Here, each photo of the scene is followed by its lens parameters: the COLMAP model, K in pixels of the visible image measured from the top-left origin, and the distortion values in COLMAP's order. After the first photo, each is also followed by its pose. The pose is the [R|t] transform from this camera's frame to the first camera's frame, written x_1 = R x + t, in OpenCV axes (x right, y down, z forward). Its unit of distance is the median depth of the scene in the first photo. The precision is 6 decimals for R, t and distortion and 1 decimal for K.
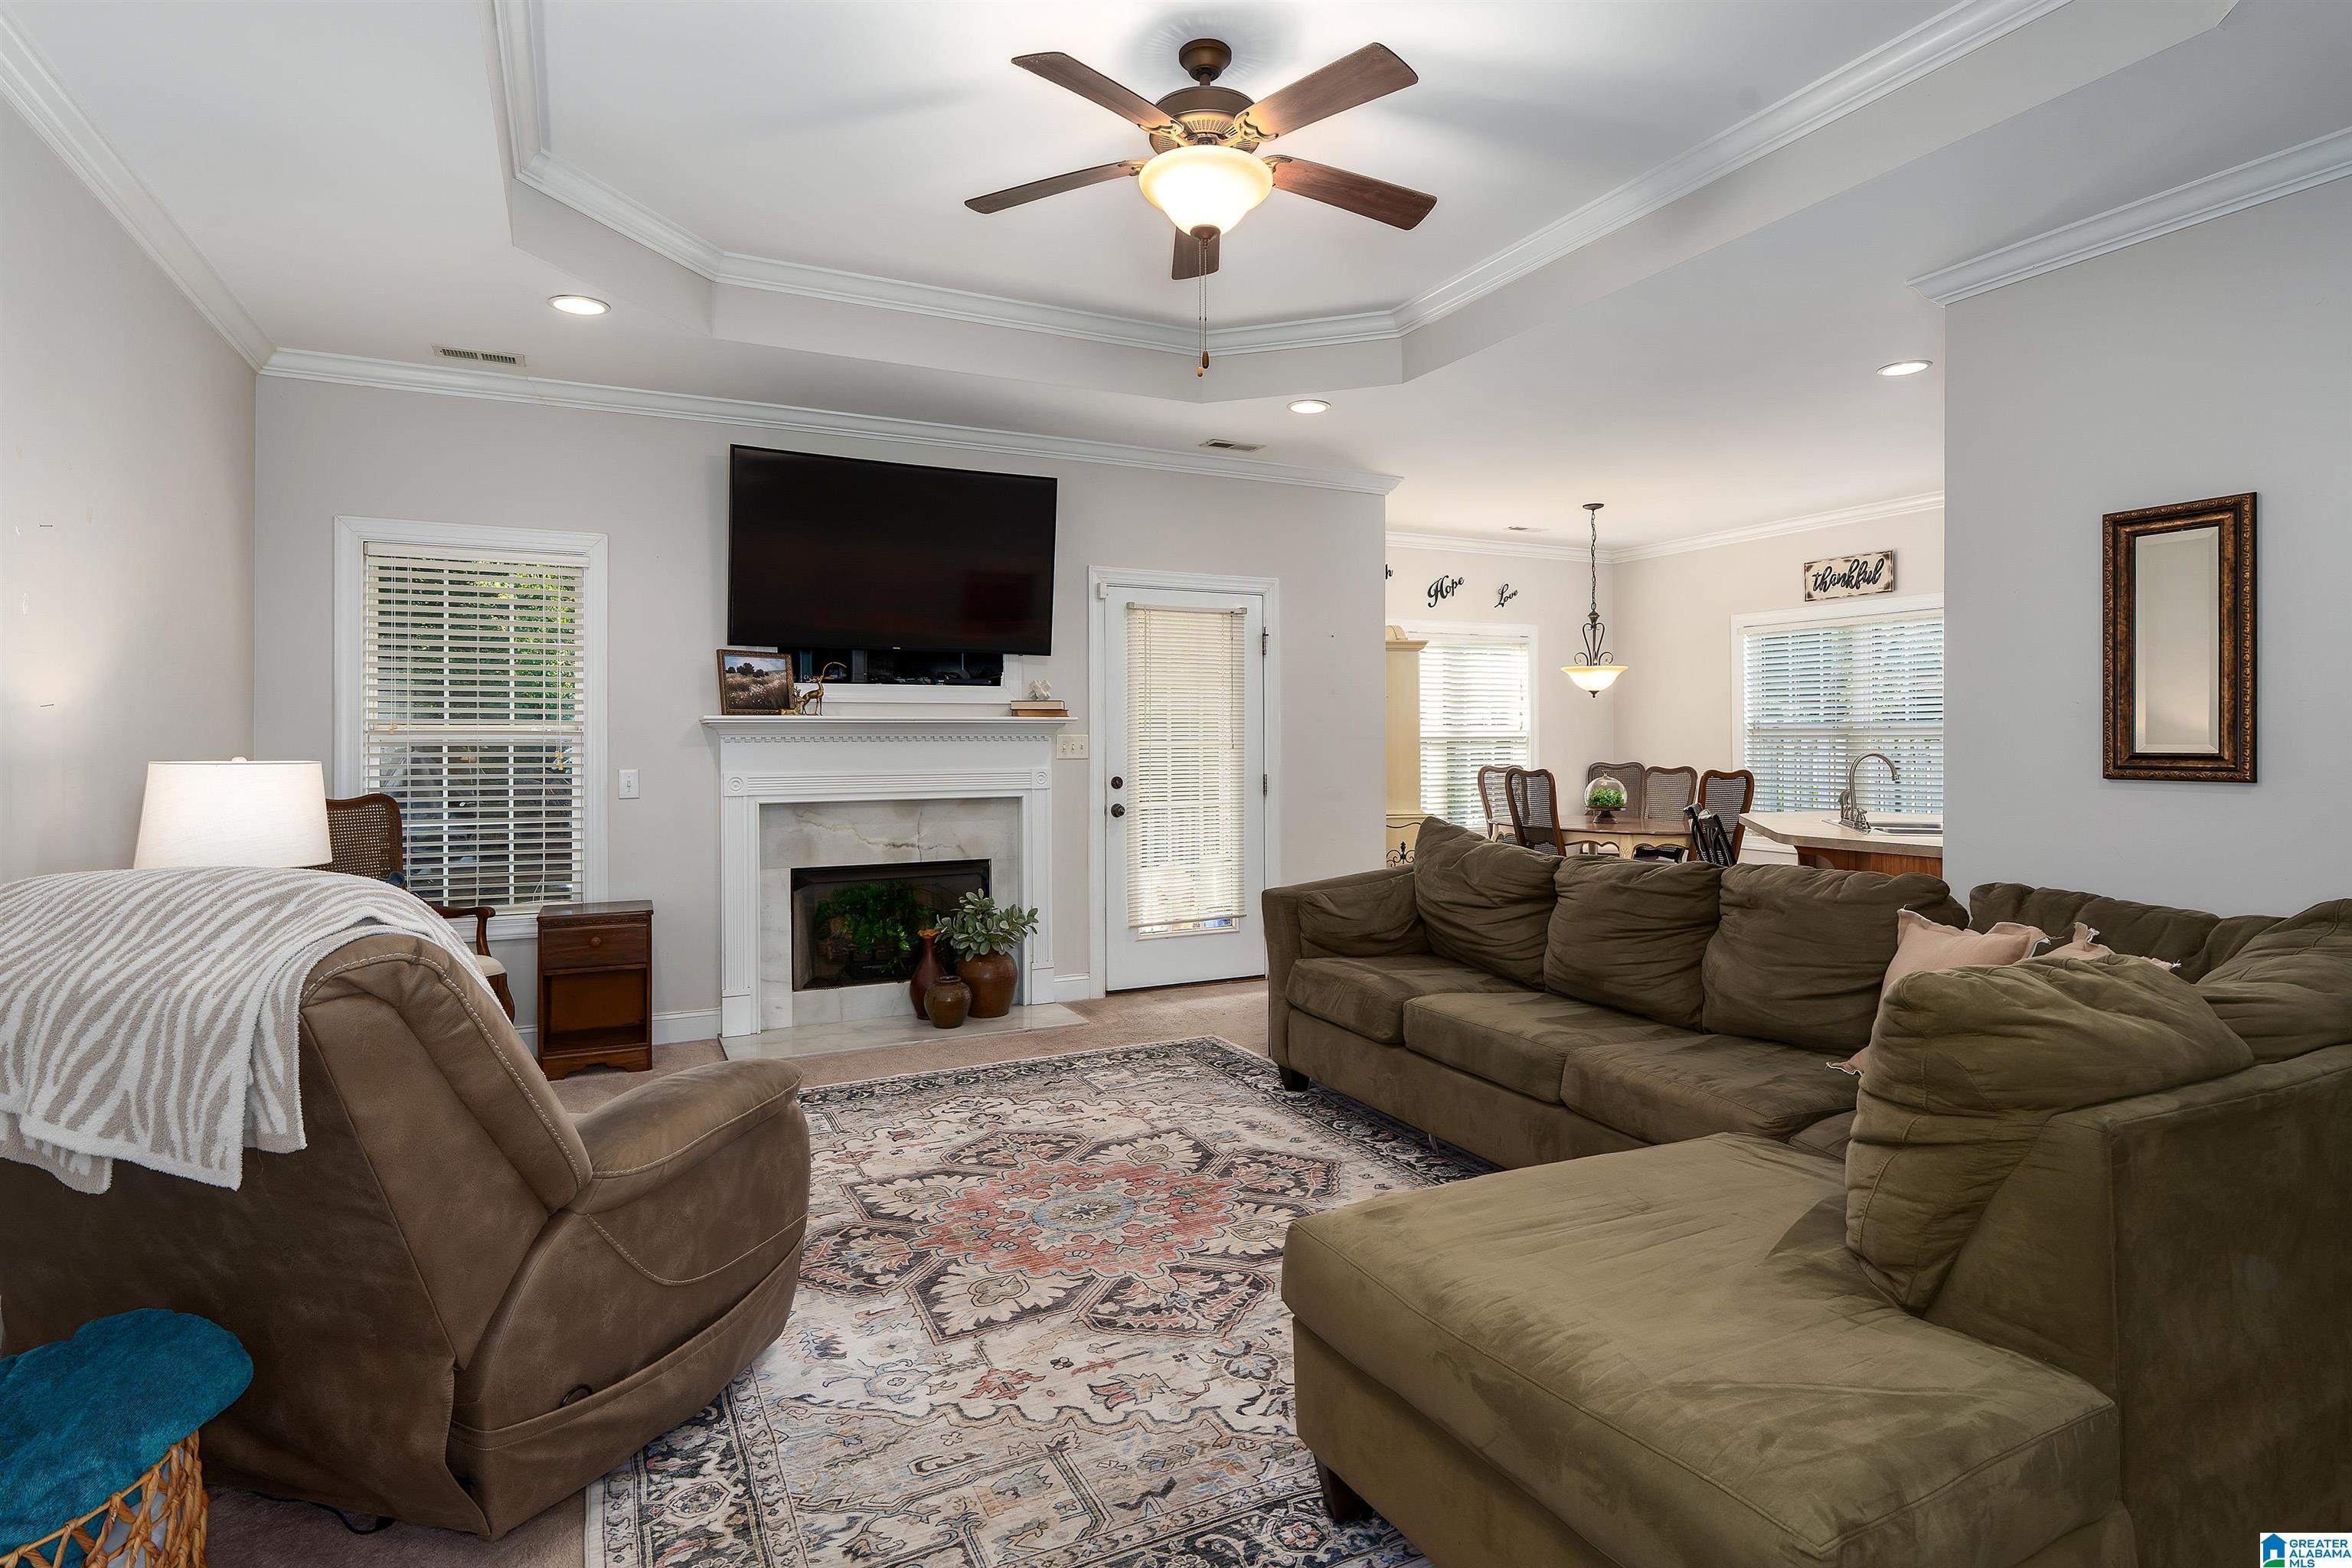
lens RADIAL K [[1183.0, 0, 1169.3], [0, 1183.0, 735.0], [0, 0, 1]] dist [-0.003716, -0.000113]
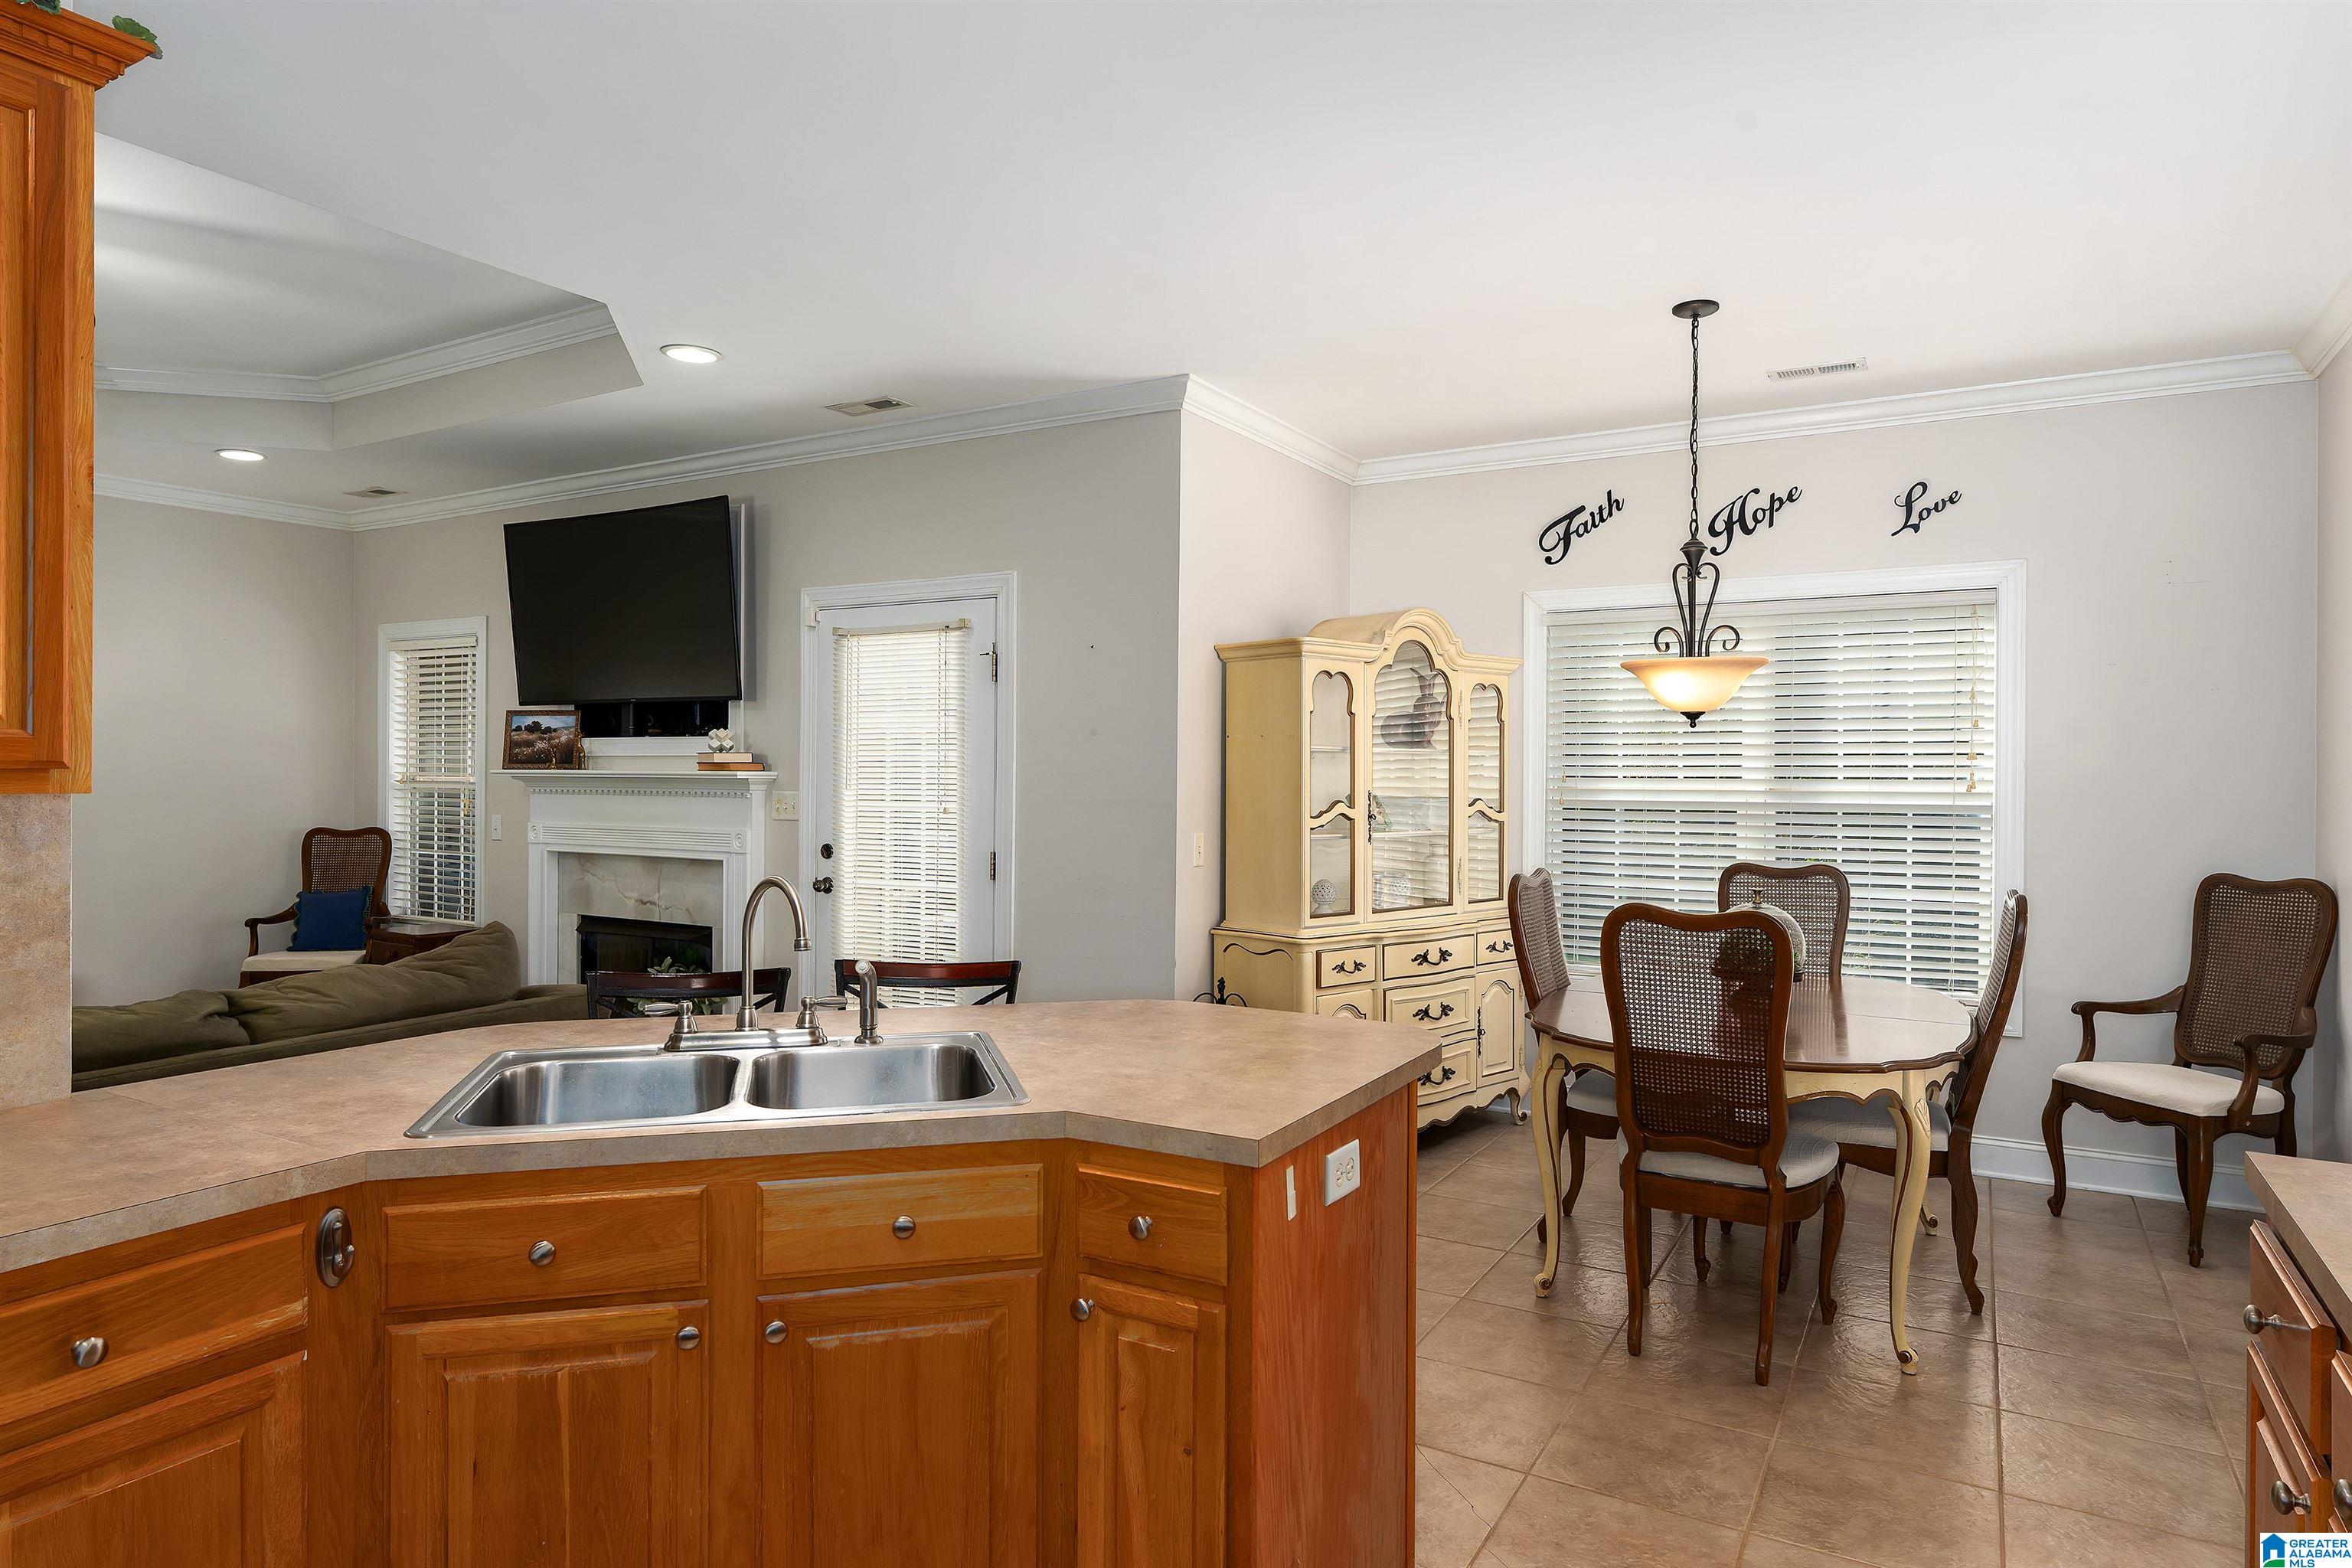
lens RADIAL K [[1366.6, 0, 1174.6], [0, 1366.6, 773.4], [0, 0, 1]] dist [-0.003042, -0.000114]
pose [[0.550933, 0.006921, -0.834521, 0.754659], [-0.005872, 0.999973, 0.004416, -0.016237], [0.834529, 0.002467, 0.550959, 0.592061]]
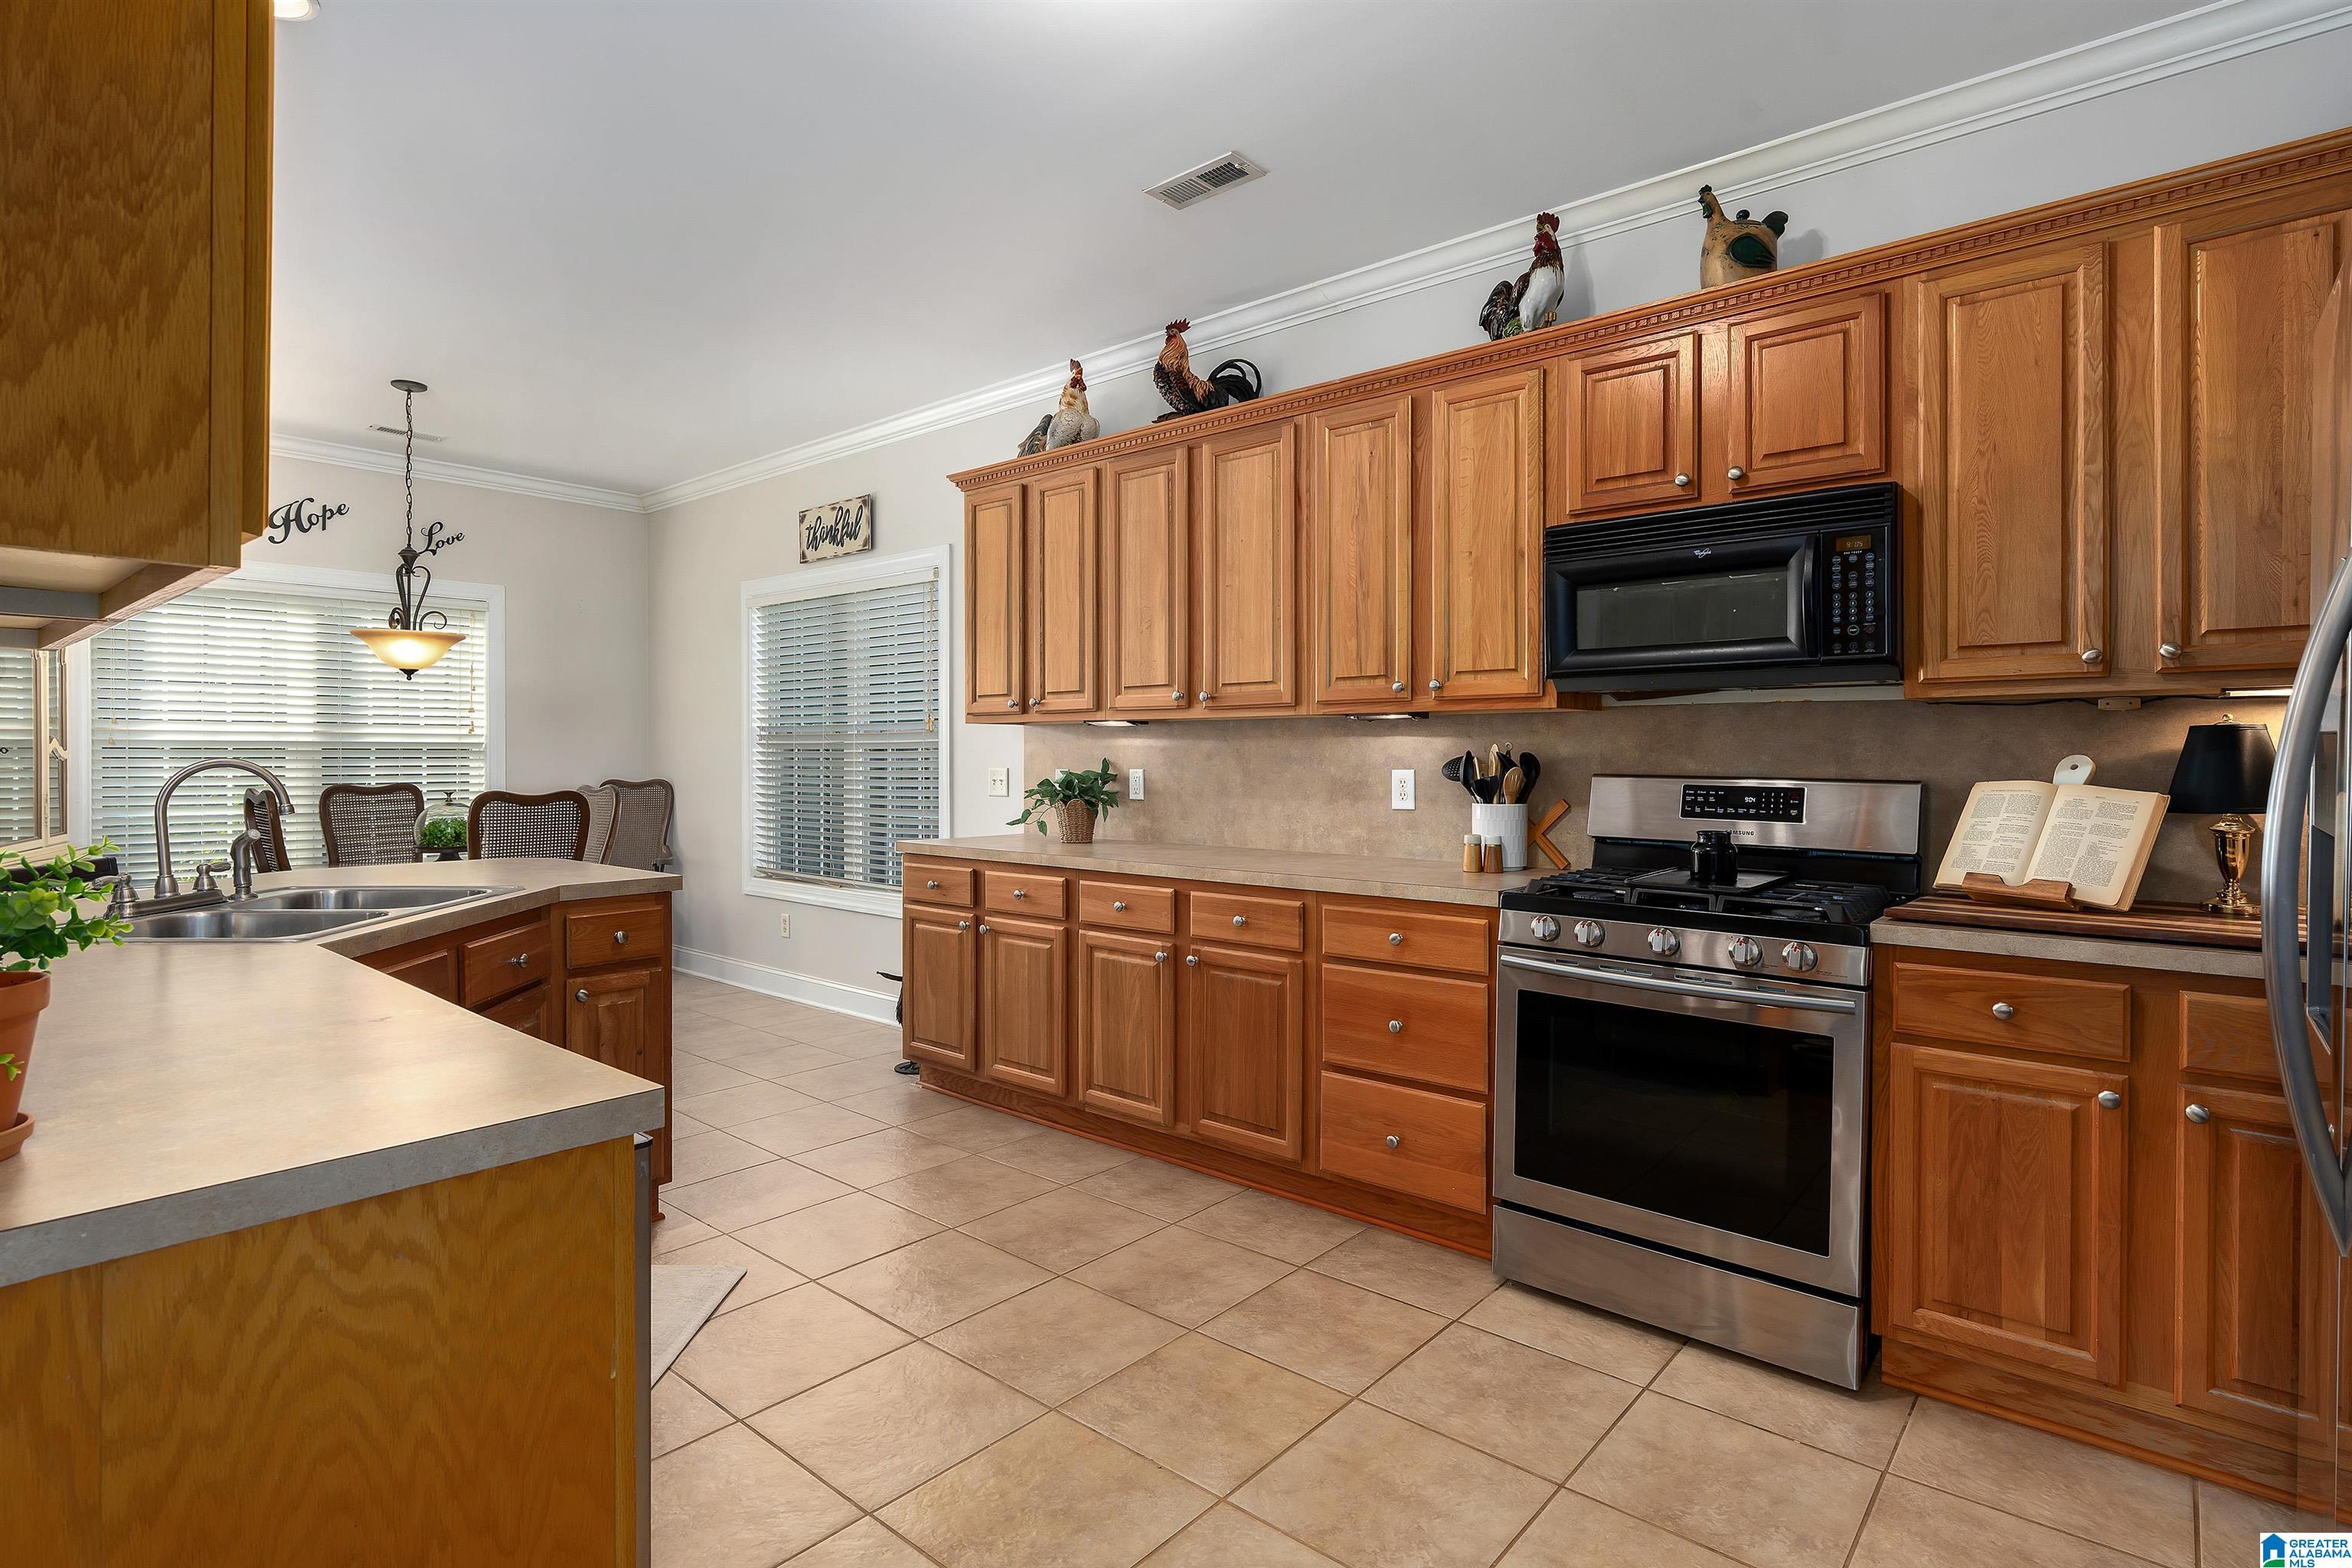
lens RADIAL K [[1183.0, 0, 1178.1], [0, 1183.0, 767.7], [0, 0, 1]] dist [-0.003716, -0.000113]
pose [[0.920154, 0.003679, 0.391539, 0.540486], [-0.007473, 0.999939, 0.008167, 0.008628], [-0.391485, -0.010440, 0.920125, 0.256980]]
